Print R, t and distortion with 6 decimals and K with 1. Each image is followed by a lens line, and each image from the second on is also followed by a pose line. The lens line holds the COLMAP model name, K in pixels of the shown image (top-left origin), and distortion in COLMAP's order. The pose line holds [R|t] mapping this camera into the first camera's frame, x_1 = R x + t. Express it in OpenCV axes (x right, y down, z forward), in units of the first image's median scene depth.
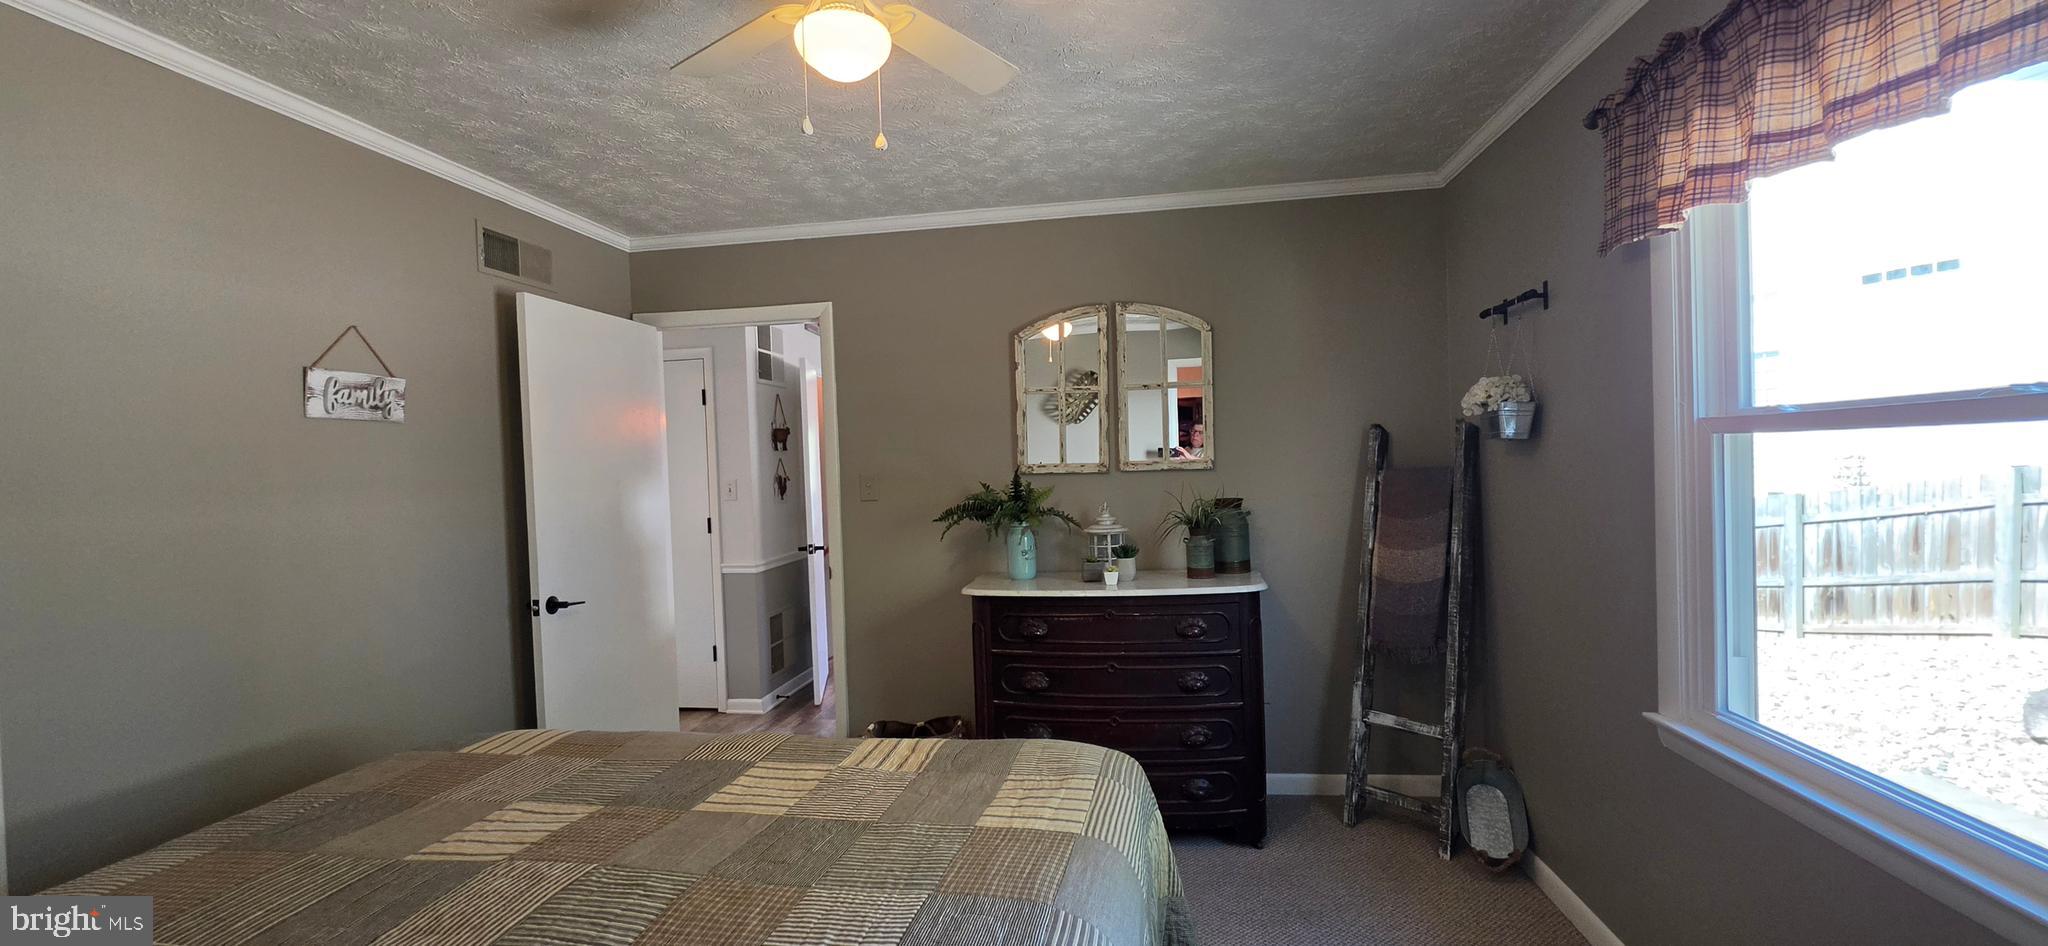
lens RADIAL K [[823.4, 0, 1025.8], [0, 823.4, 463.3], [0, 0, 1]] dist [-0.001192, 0.000196]
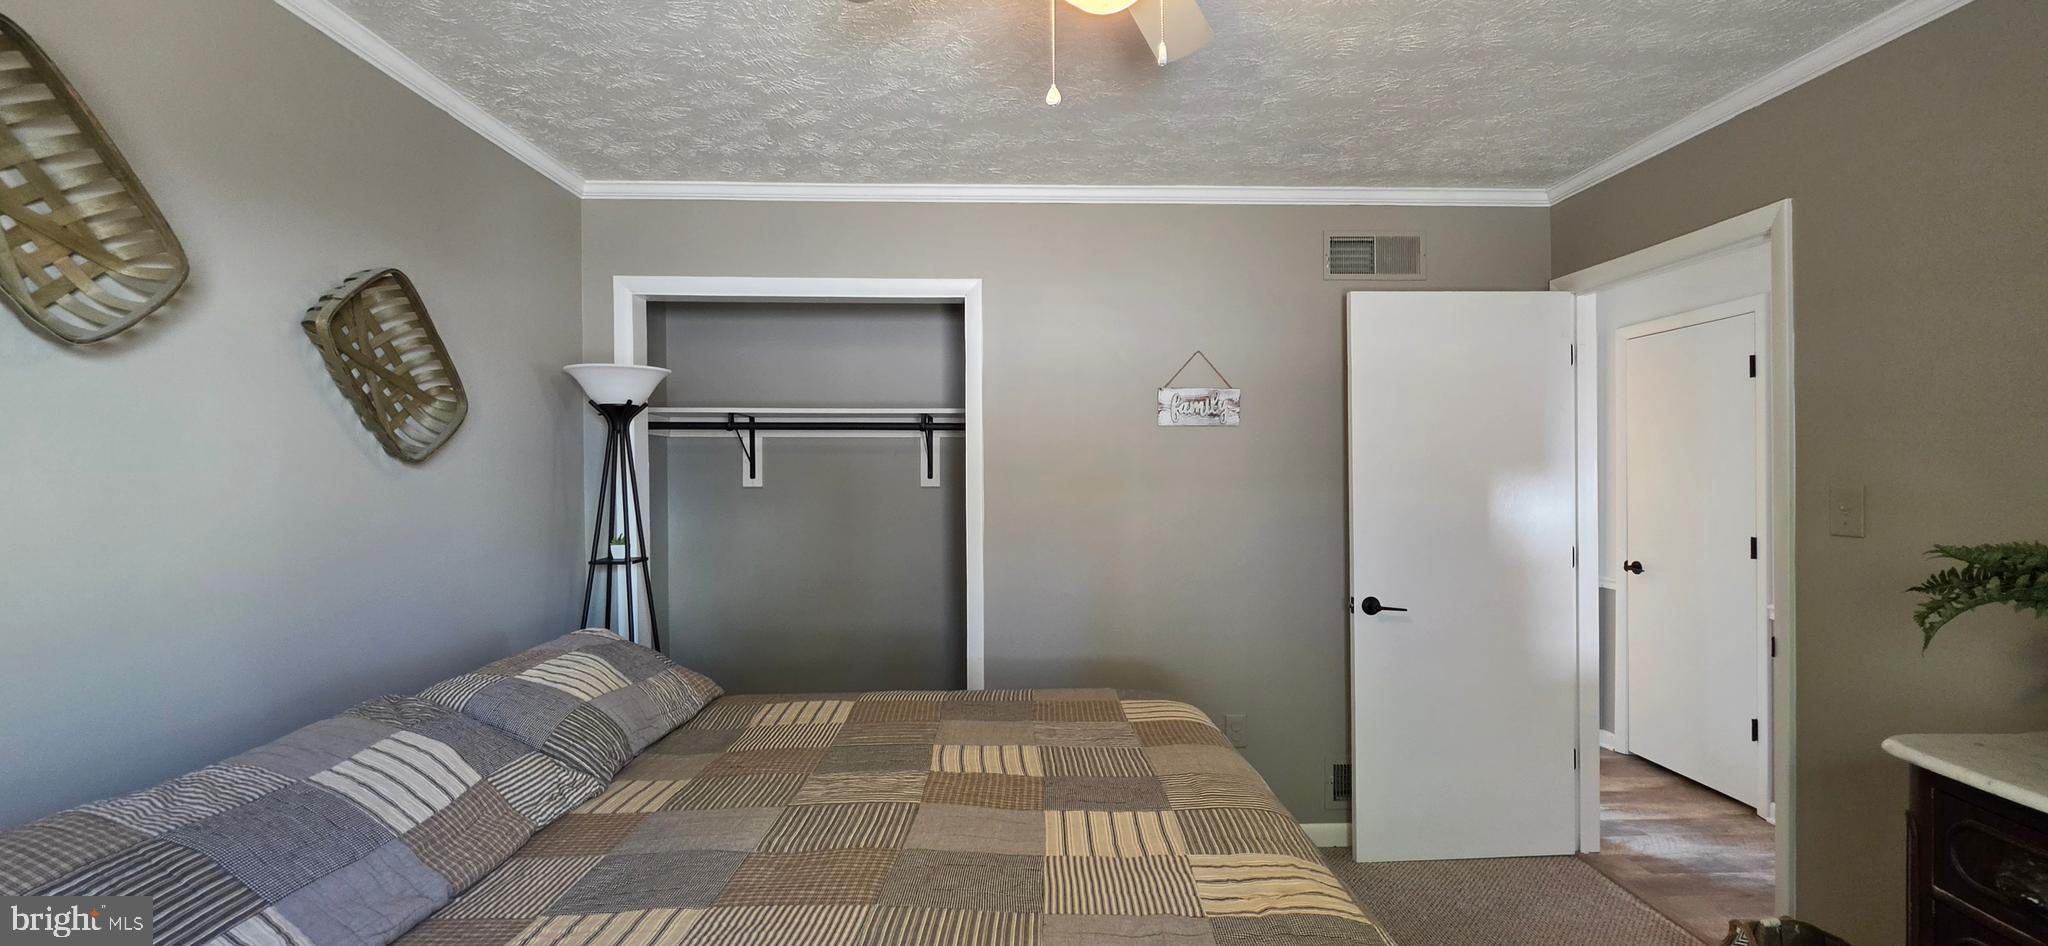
lens RADIAL K [[823.4, 0, 1025.8], [0, 823.4, 463.3], [0, 0, 1]] dist [-0.001192, 0.000196]
pose [[0.184181, 0.023061, -0.982622, 0.371192], [-0.002026, 0.999731, 0.023083, -0.023215], [0.982890, -0.002261, 0.184178, 0.498311]]
